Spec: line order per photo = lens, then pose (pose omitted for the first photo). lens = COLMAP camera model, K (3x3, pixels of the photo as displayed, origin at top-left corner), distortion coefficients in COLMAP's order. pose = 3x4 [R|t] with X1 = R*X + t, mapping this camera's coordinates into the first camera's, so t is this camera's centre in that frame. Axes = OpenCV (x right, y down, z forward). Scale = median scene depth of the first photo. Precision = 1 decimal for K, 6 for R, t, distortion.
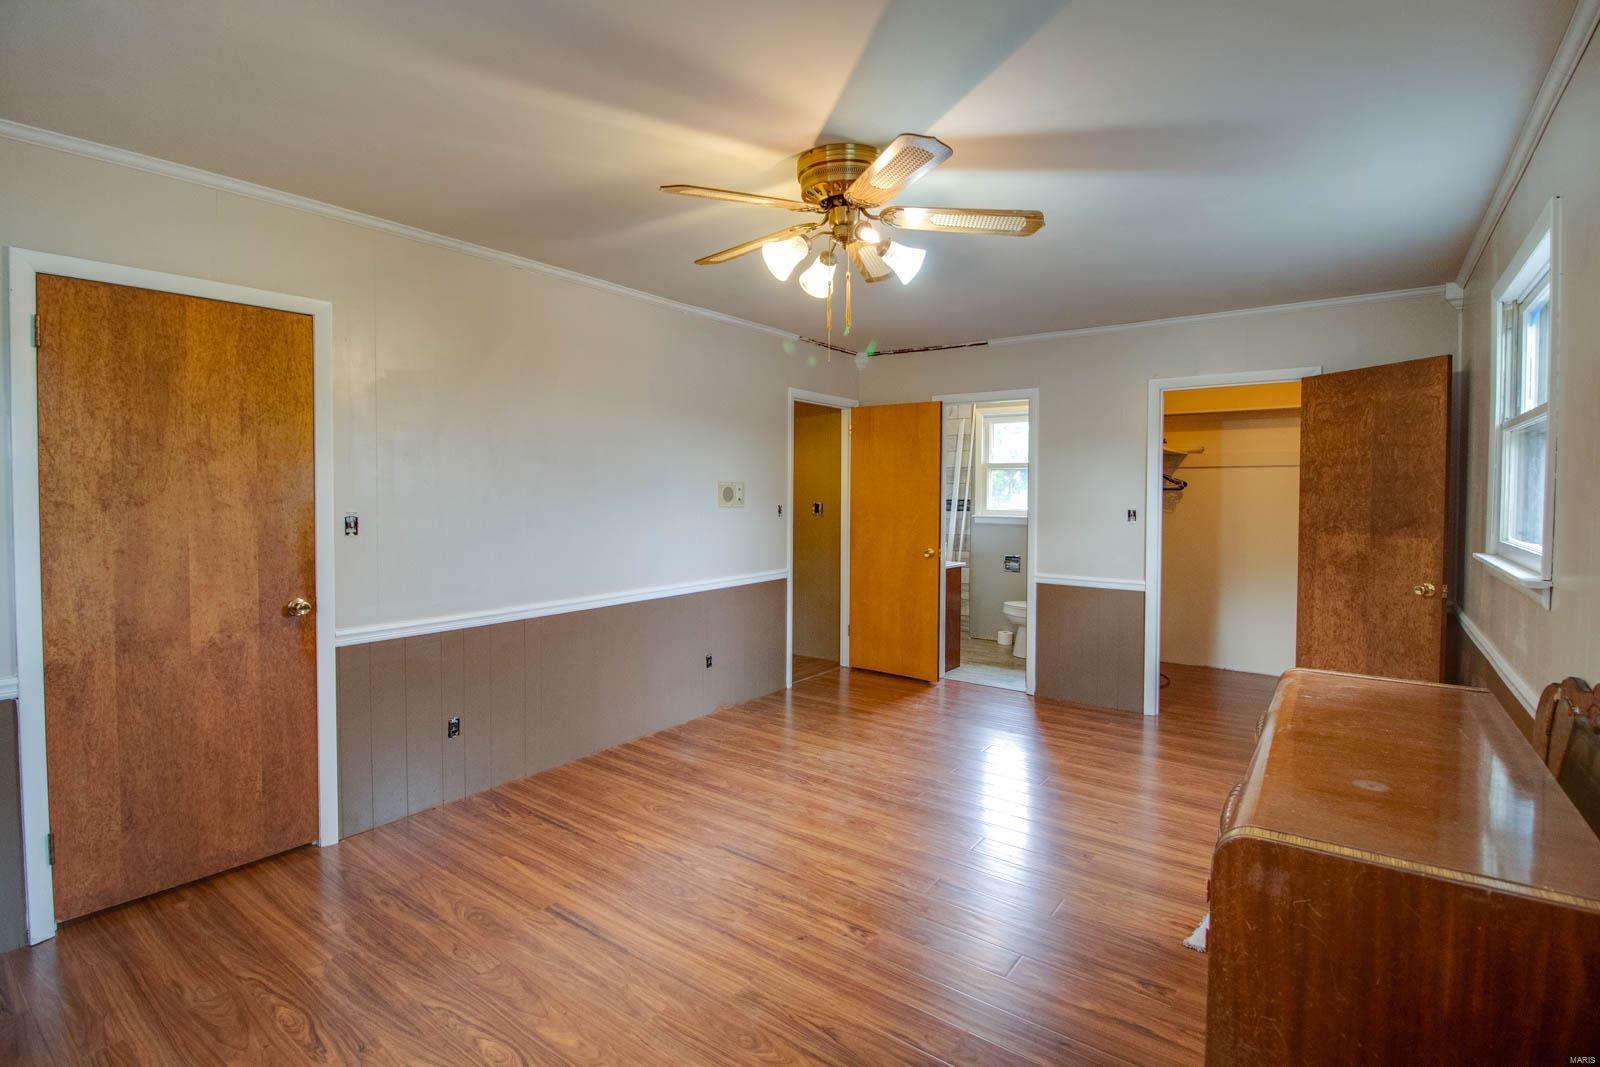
lens RADIAL K [[760.1, 0, 829.0], [0, 760.1, 508.3], [0, 0, 1]] dist [-0.001199, -0.012785]
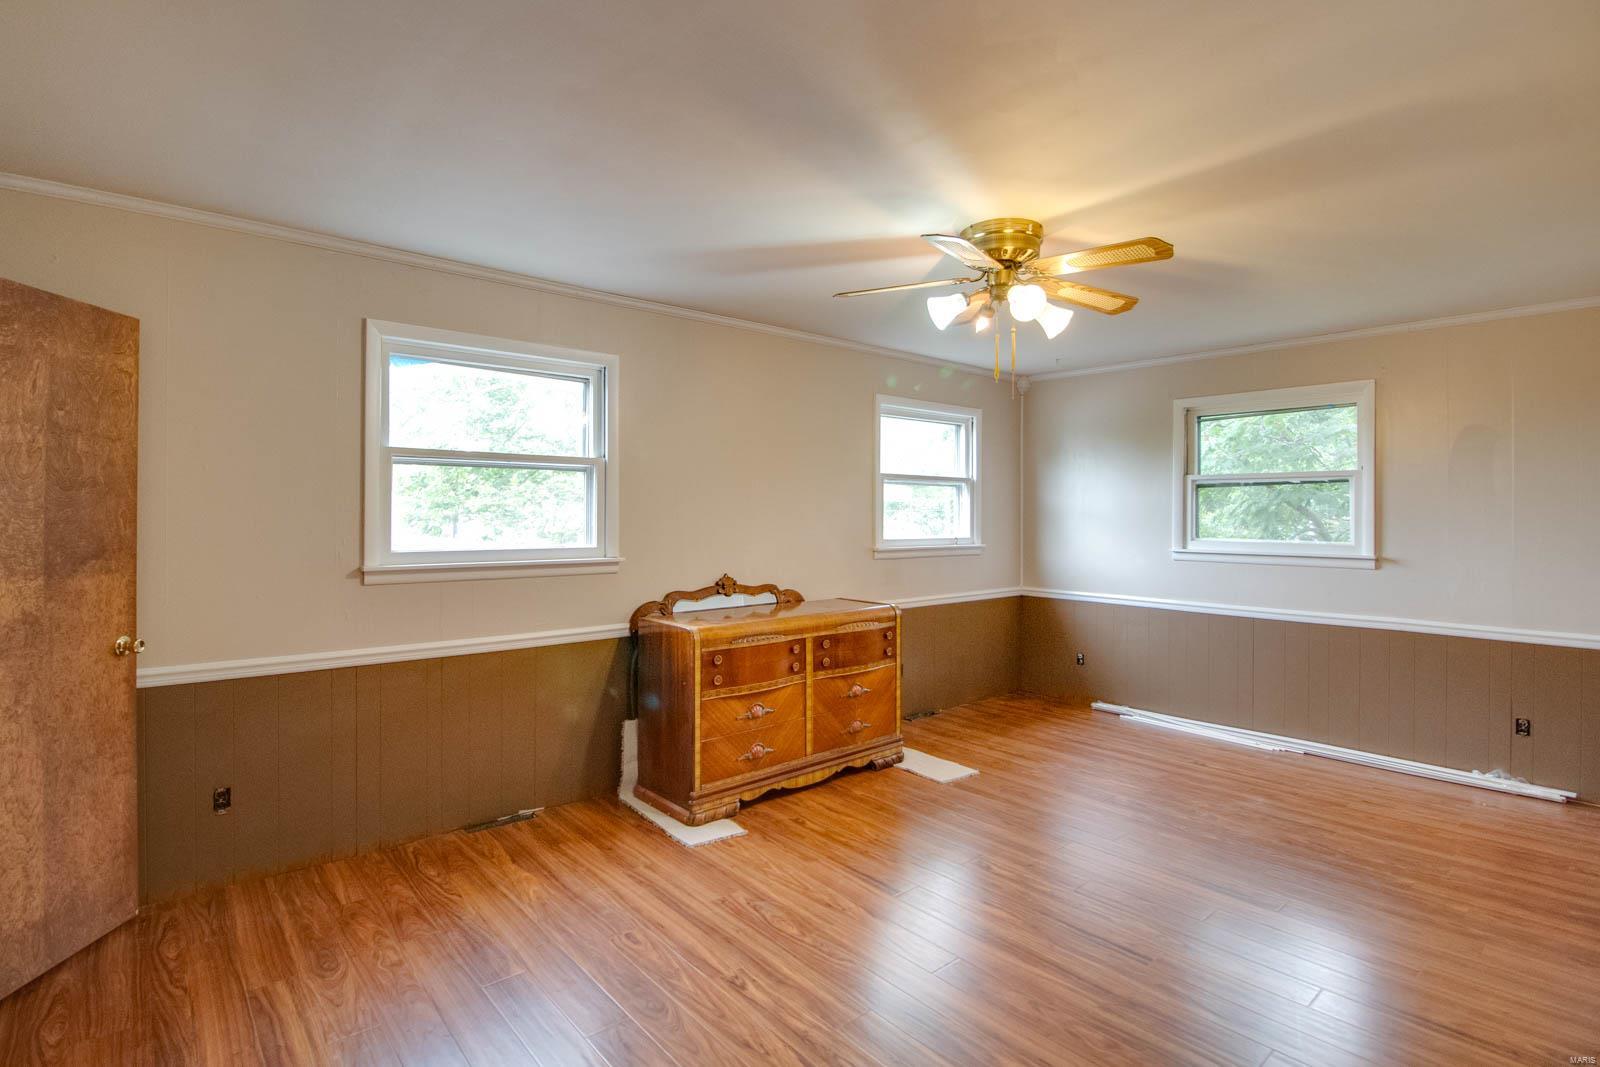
lens RADIAL K [[760.1, 0, 829.0], [0, 760.1, 508.3], [0, 0, 1]] dist [-0.001199, -0.012785]
pose [[-0.969794, -0.005286, 0.243868, -0.010643], [-0.000648, 0.999817, 0.019093, -0.031946], [-0.243925, 0.018359, -0.969620, 1.452480]]
